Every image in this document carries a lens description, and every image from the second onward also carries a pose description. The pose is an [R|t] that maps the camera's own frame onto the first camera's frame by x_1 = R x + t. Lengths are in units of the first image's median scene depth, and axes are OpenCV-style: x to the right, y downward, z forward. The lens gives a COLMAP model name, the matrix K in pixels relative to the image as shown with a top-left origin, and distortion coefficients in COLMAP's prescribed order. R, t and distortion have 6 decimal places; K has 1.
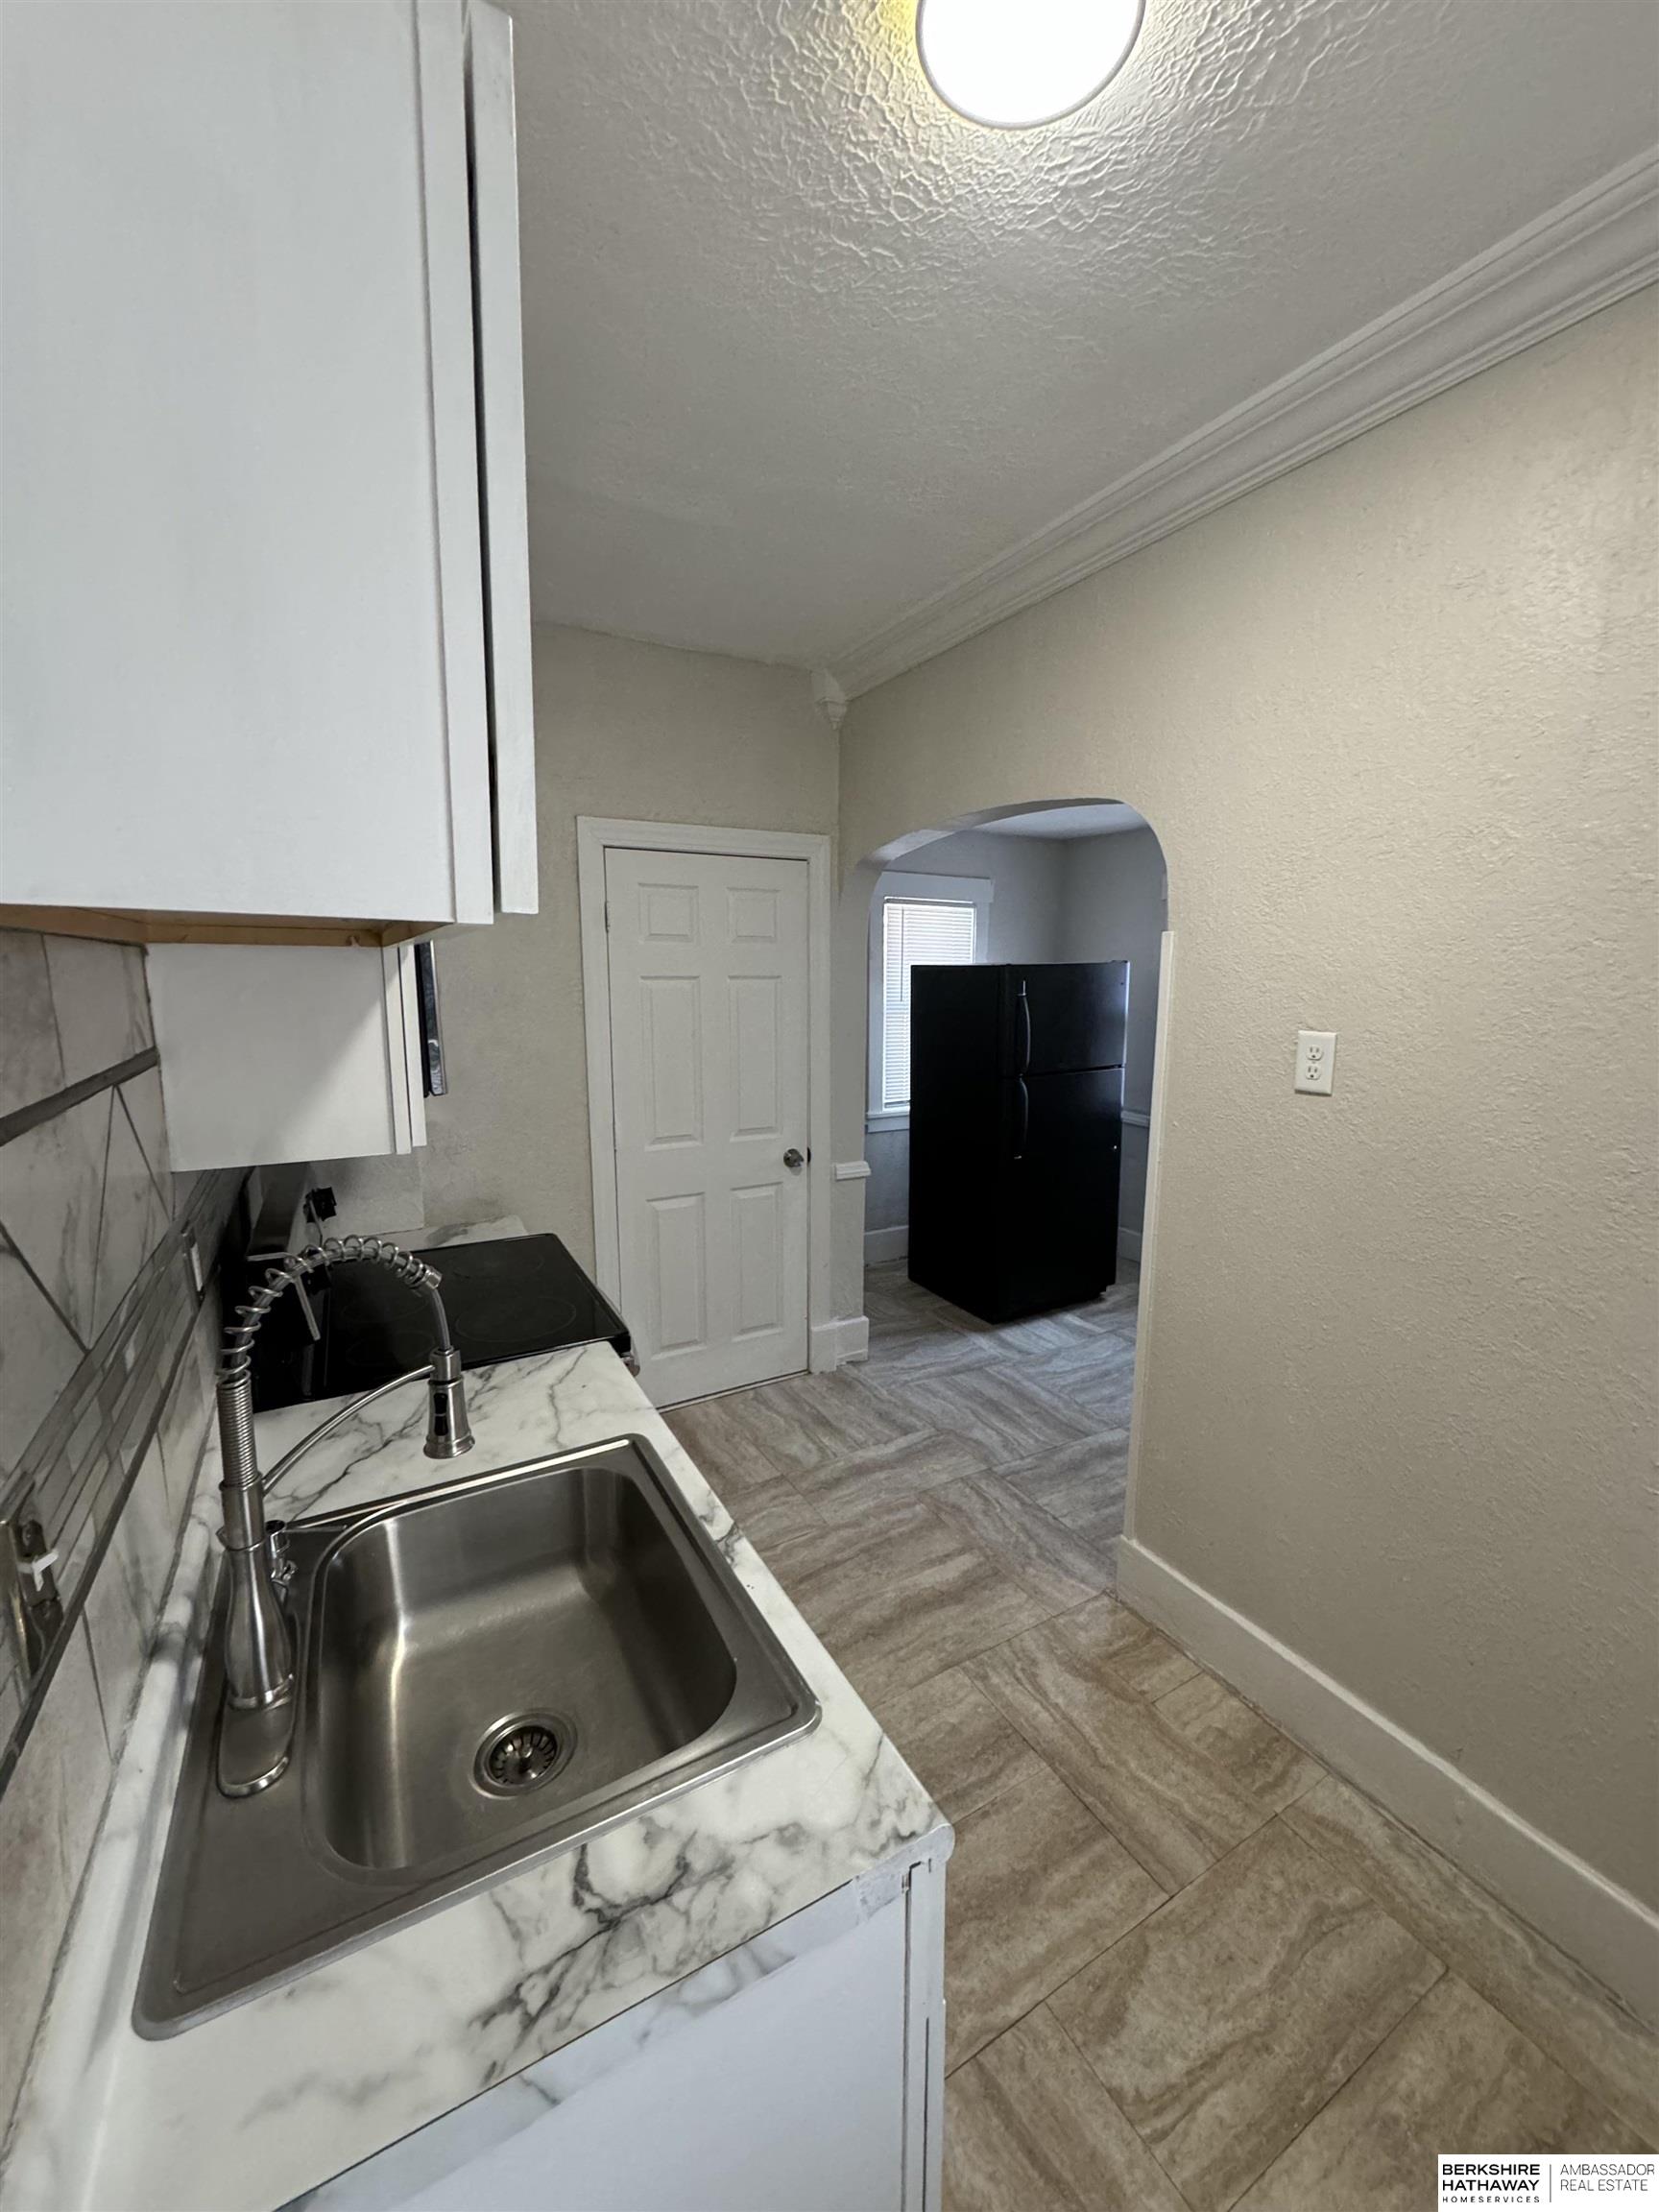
lens RADIAL K [[877.7, 0, 830.9], [0, 877.7, 1104.1], [0, 0, 1]] dist [-0.002732, -0.000094]
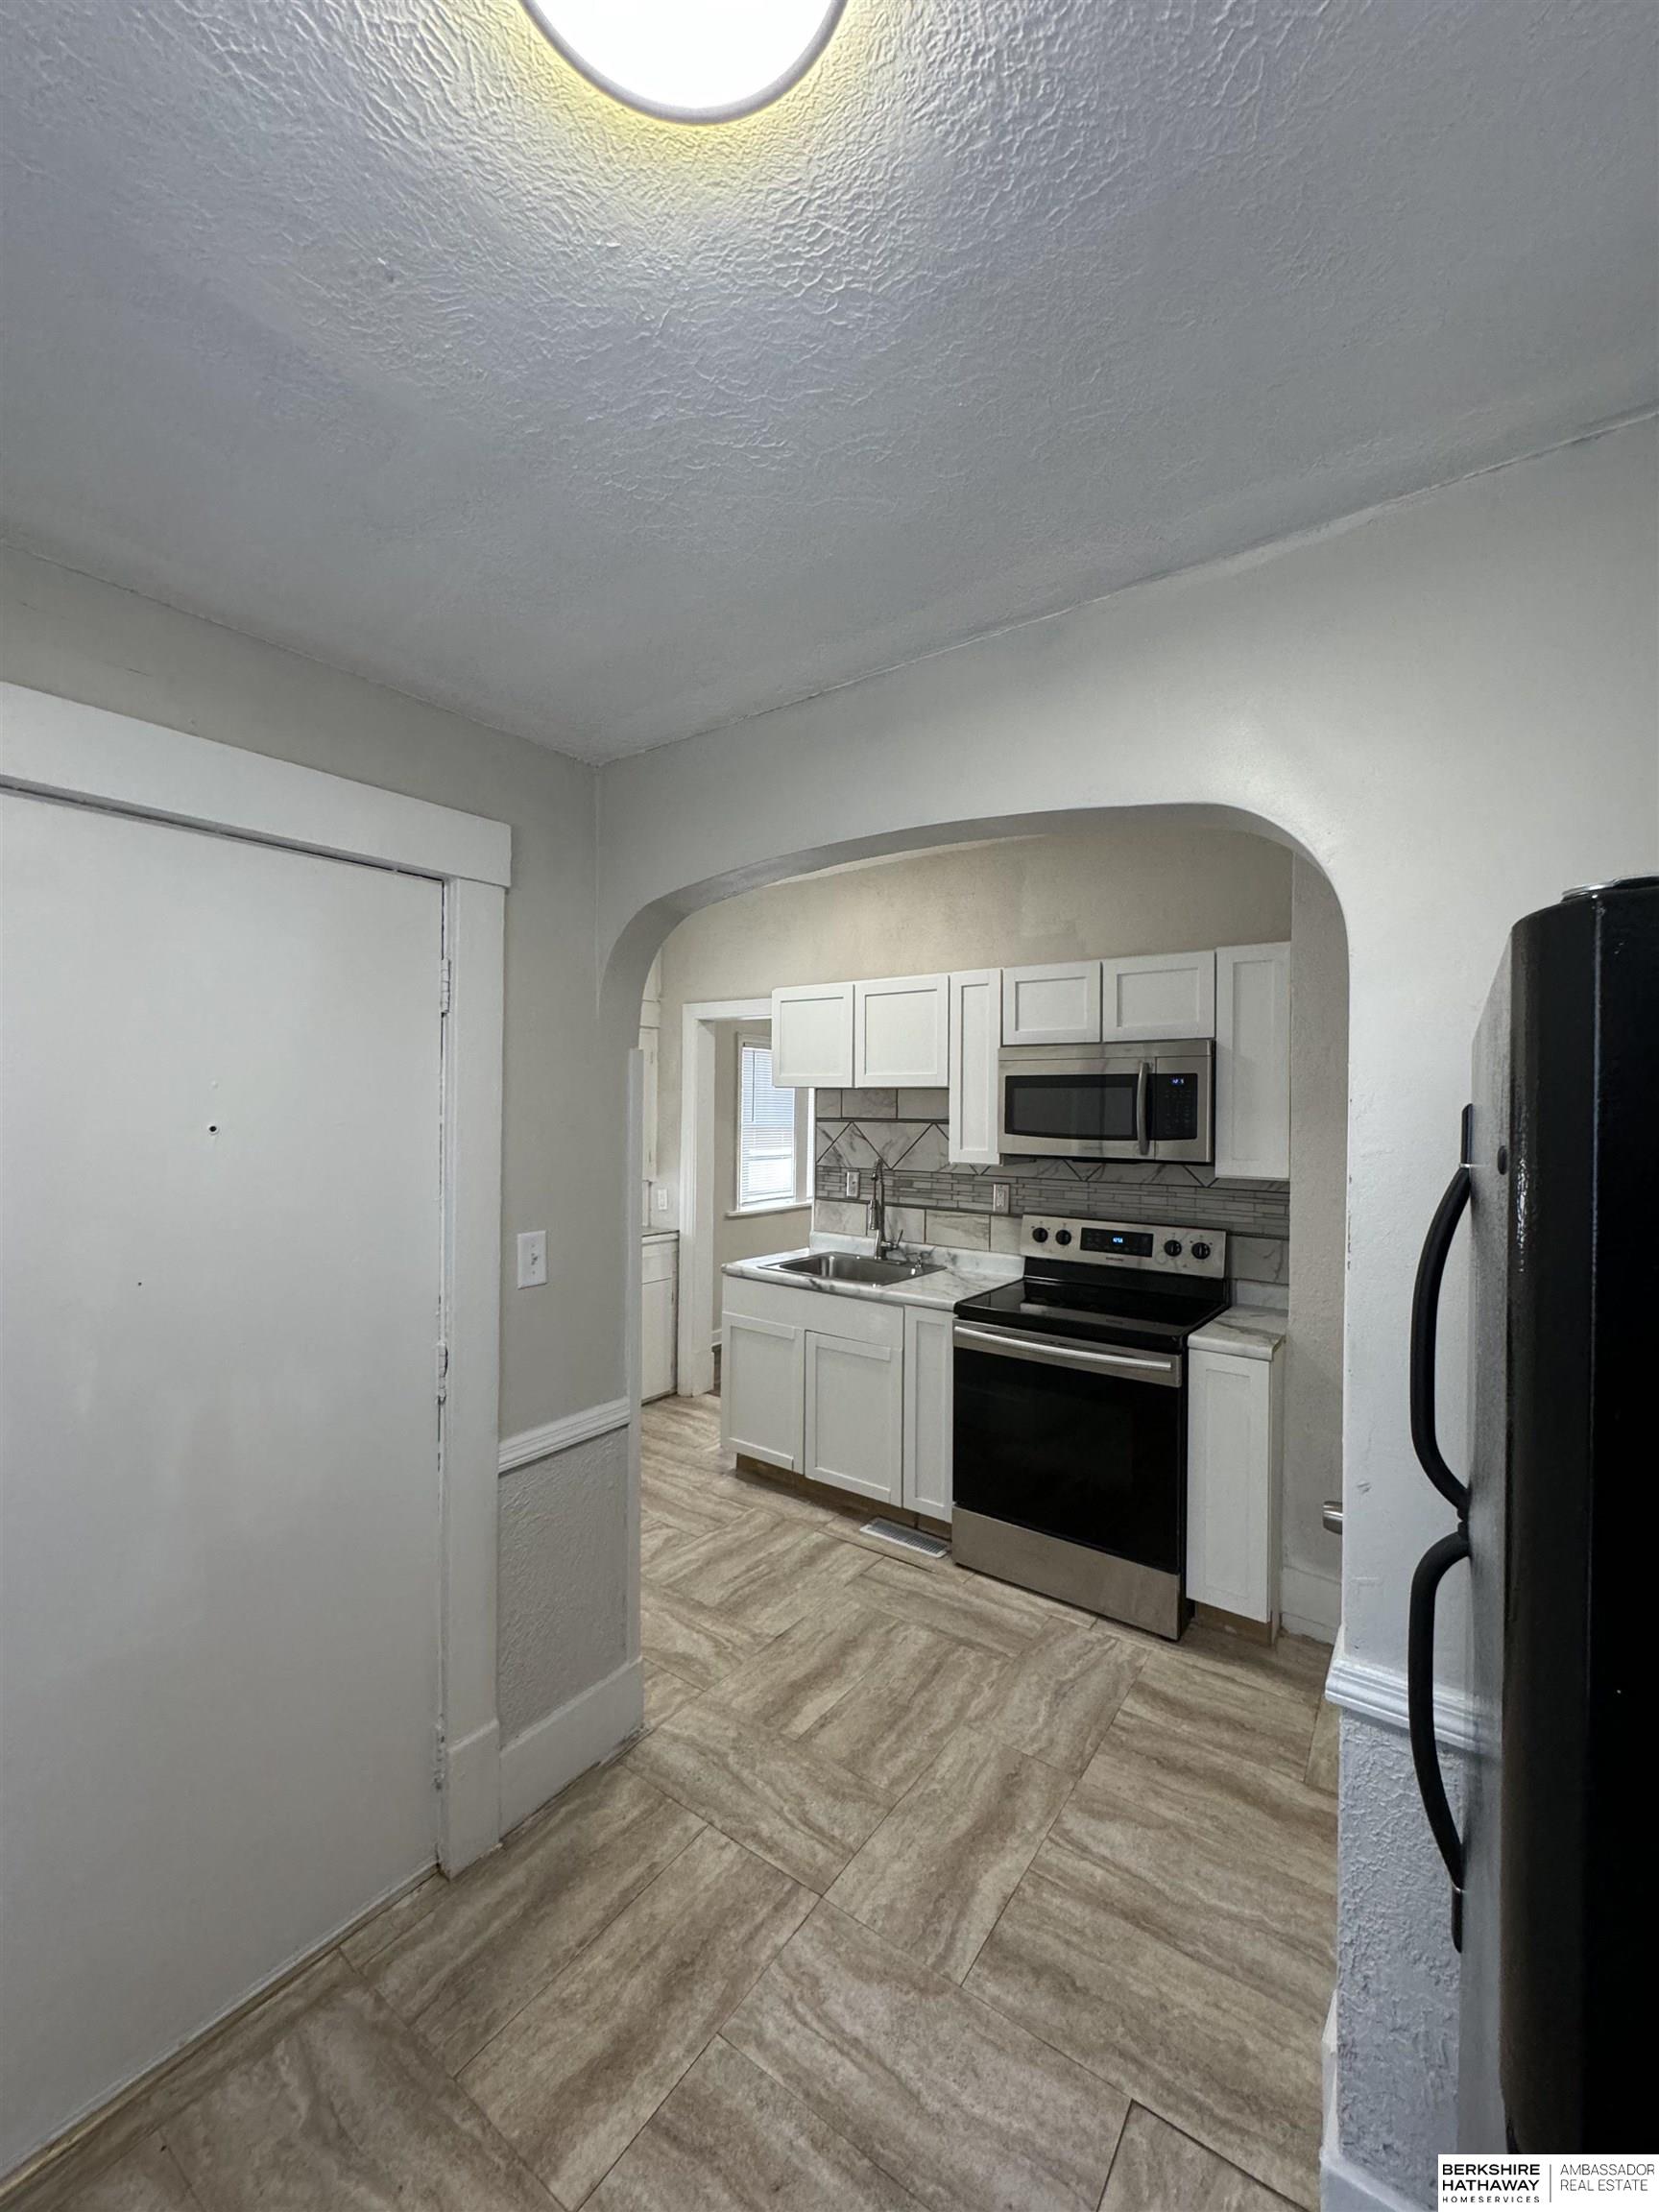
lens RADIAL K [[877.7, 0, 833.4], [0, 877.7, 1111.2], [0, 0, 1]] dist [-0.002732, -0.000094]
pose [[-0.907528, -0.012190, -0.419815, 0.525441], [-0.080215, 0.986209, 0.144767, -0.250581], [0.412260, 0.165056, -0.895990, 1.763527]]
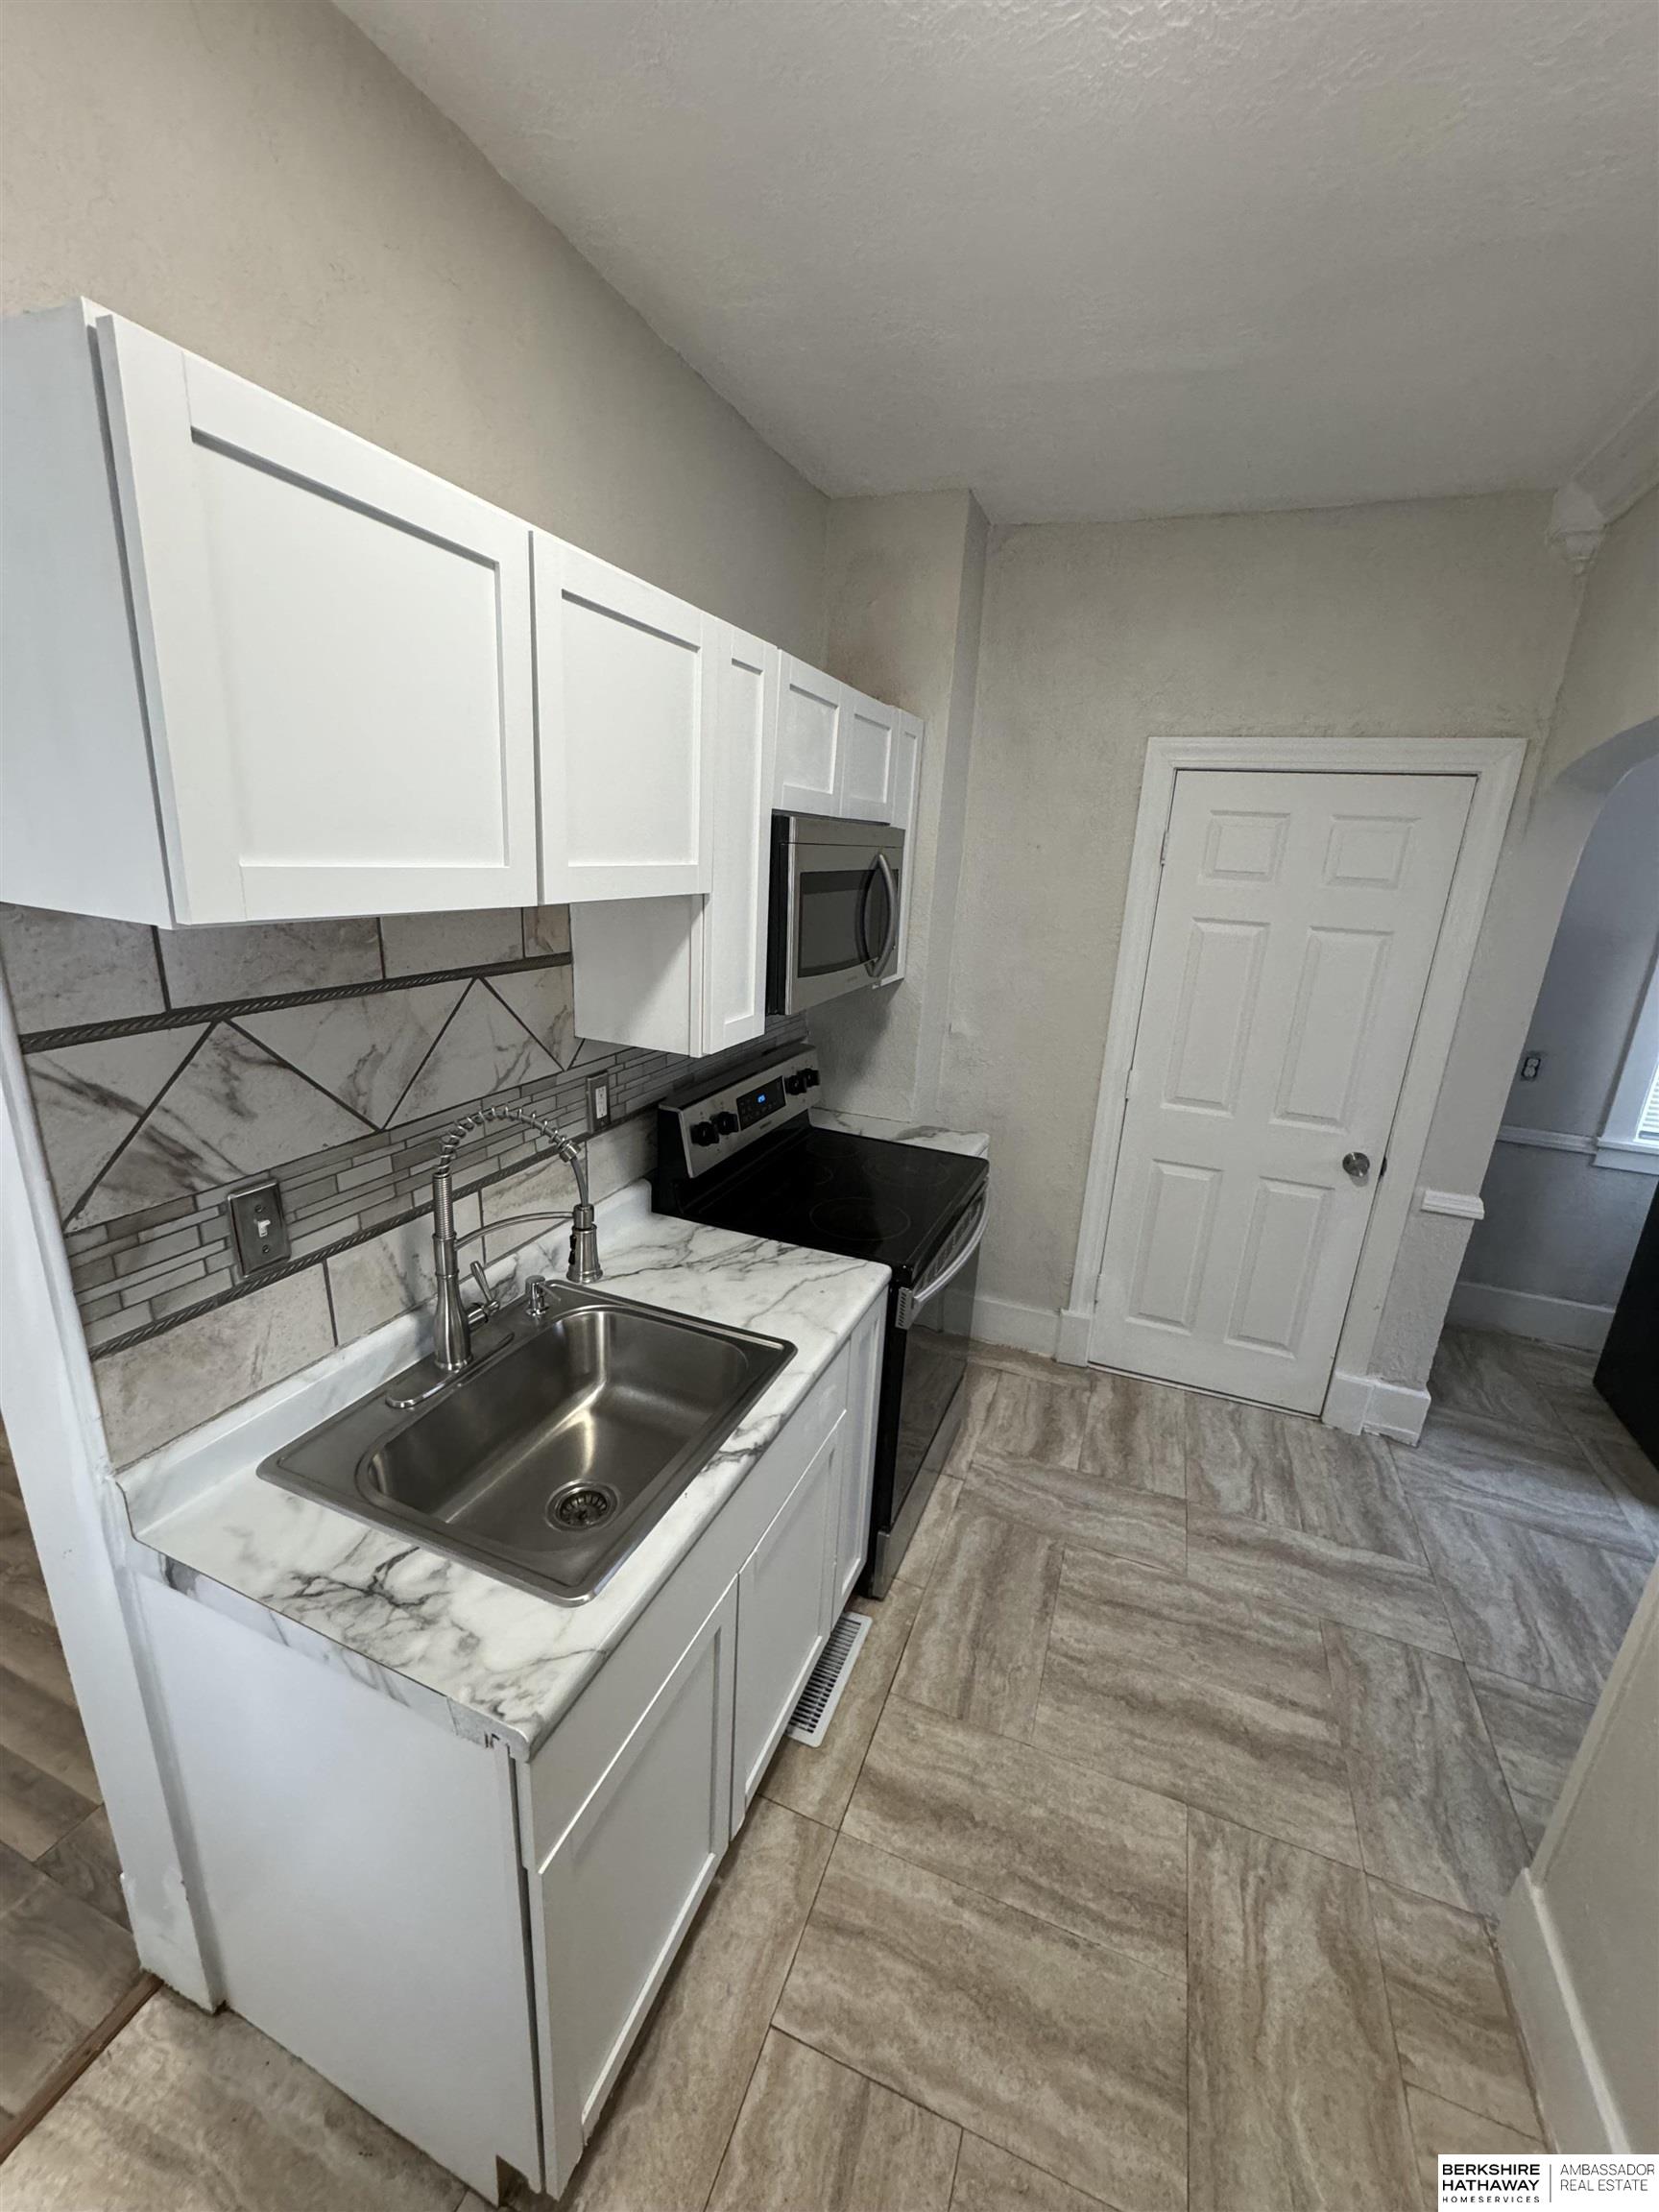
lens RADIAL K [[877.7, 0, 831.5], [0, 877.7, 1103.9], [0, 0, 1]] dist [-0.002732, -0.000094]
pose [[0.626658, 0.250234, -0.738026, 0.327294], [-0.169497, 0.968138, 0.184336, -0.080363], [0.760638, 0.009578, 0.649106, 0.178581]]
